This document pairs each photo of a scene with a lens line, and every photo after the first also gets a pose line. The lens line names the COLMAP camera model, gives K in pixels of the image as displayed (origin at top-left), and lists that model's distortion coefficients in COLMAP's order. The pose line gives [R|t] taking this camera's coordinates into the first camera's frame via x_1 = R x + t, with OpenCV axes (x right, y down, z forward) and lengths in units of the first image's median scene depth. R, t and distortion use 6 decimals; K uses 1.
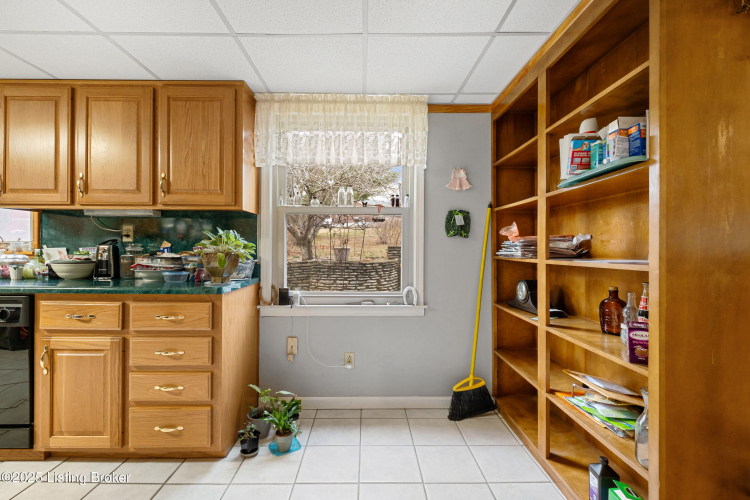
lens RADIAL K [[336.4, 0, 372.0], [0, 336.4, 247.7], [0, 0, 1]] dist [-0.001478, -0.000410]
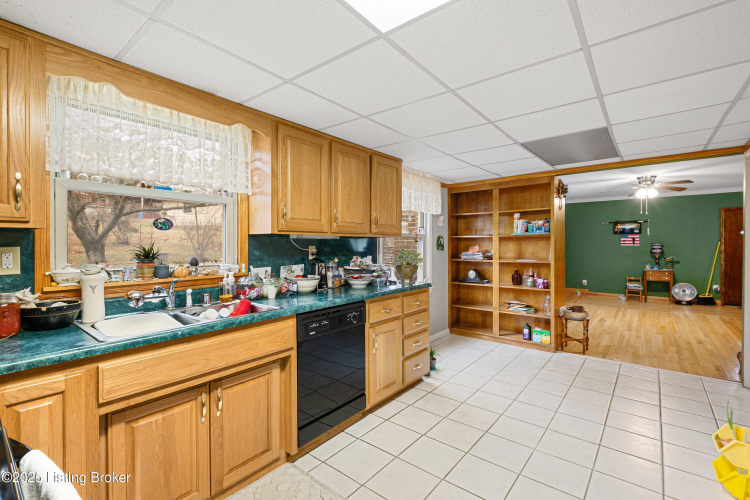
lens RADIAL K [[336.4, 0, 372.0], [0, 336.4, 247.7], [0, 0, 1]] dist [-0.001478, -0.000410]
pose [[0.642623, -0.014051, 0.766054, -1.603148], [0.003771, 0.999878, 0.015176, -0.082638], [-0.766173, -0.006863, 0.642597, 0.048953]]
